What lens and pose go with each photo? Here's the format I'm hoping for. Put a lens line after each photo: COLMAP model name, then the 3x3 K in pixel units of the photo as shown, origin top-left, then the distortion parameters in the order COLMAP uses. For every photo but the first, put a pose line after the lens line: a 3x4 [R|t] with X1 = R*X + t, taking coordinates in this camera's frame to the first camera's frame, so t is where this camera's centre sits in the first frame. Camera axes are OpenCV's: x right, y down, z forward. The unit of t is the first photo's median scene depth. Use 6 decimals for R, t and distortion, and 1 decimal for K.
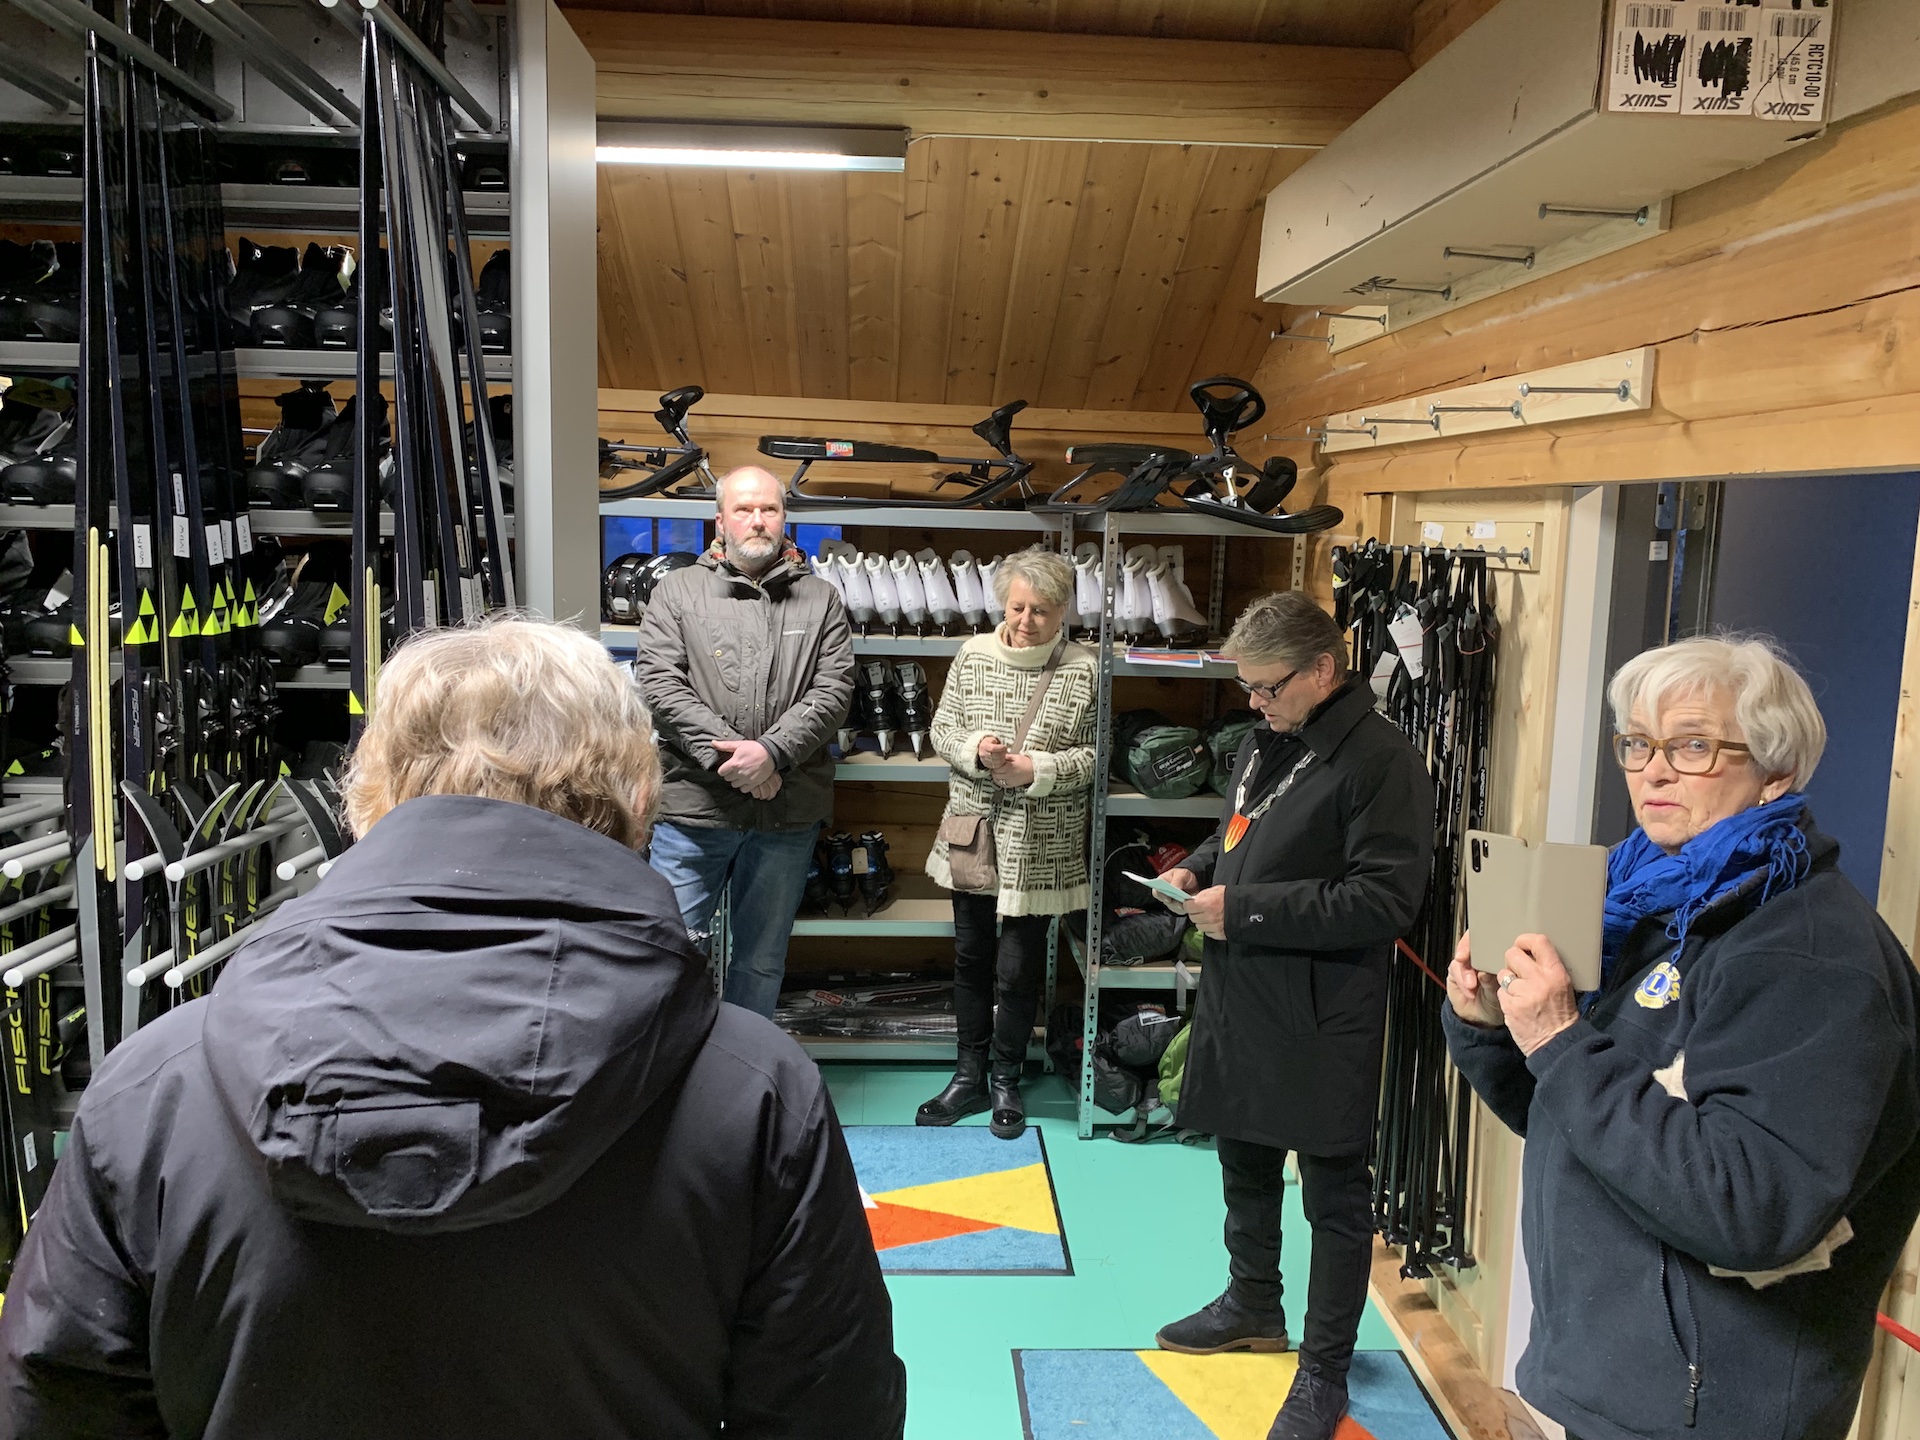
lens RADIAL K [[1453.9, 0, 960.0], [0, 1453.9, 720.0], [0, 0, 1]] dist [0.159140, -0.390224]
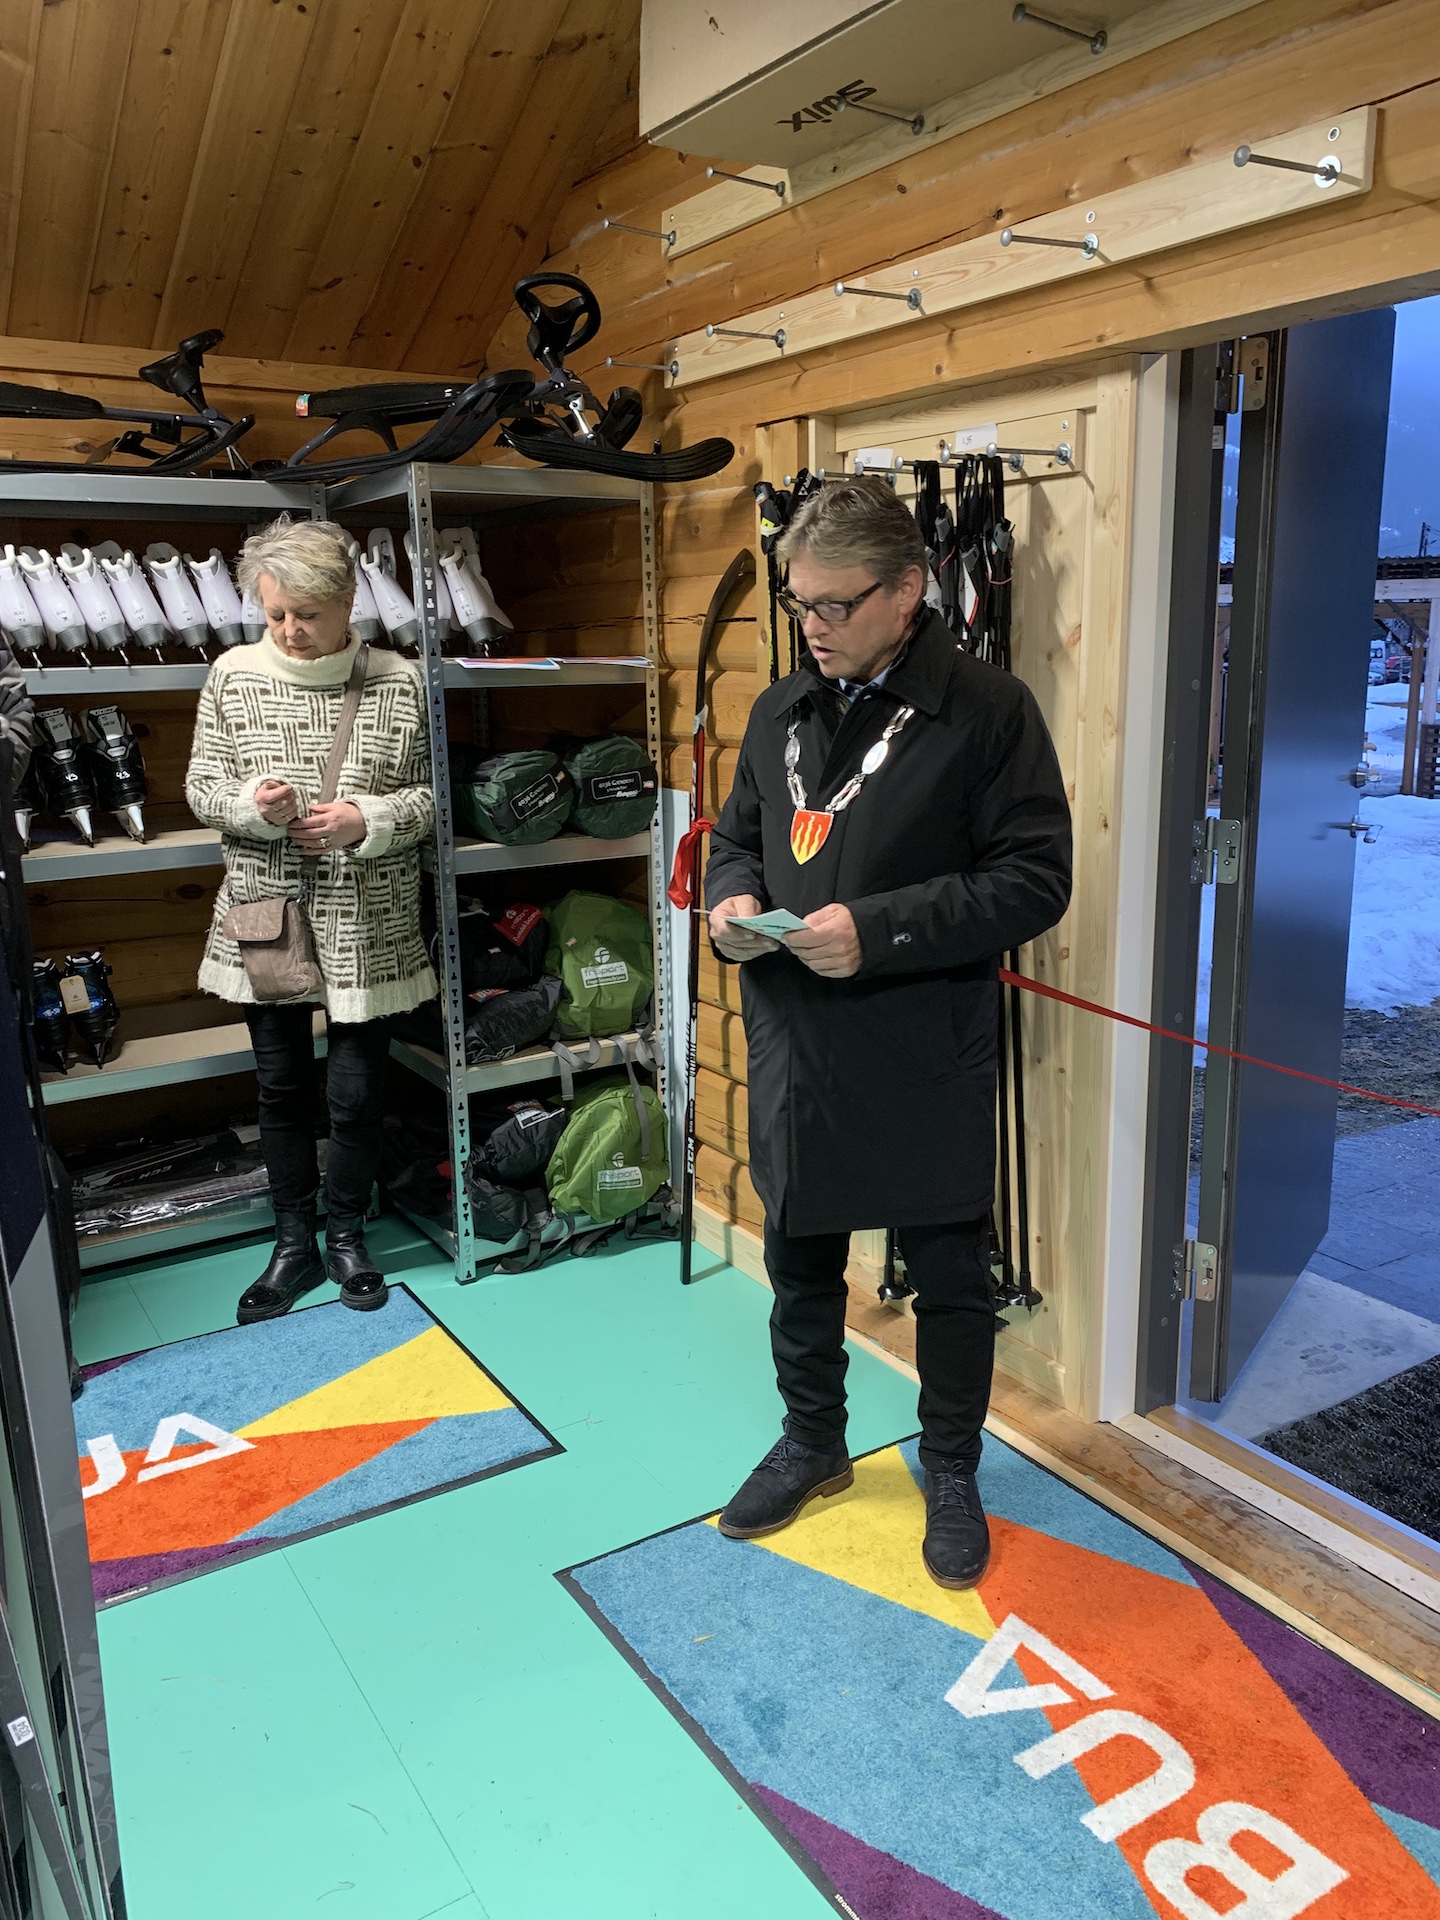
lens RADIAL K [[1436.4, 0, 720.0], [0, 1436.4, 960.0], [0, 0, 1]] dist [0.016984, -0.007073]
pose [[0.865501, -0.153388, 0.476844, -0.144454], [0.108802, 0.986801, 0.119945, 0.034148], [-0.488948, -0.051931, 0.870766, 0.265038]]
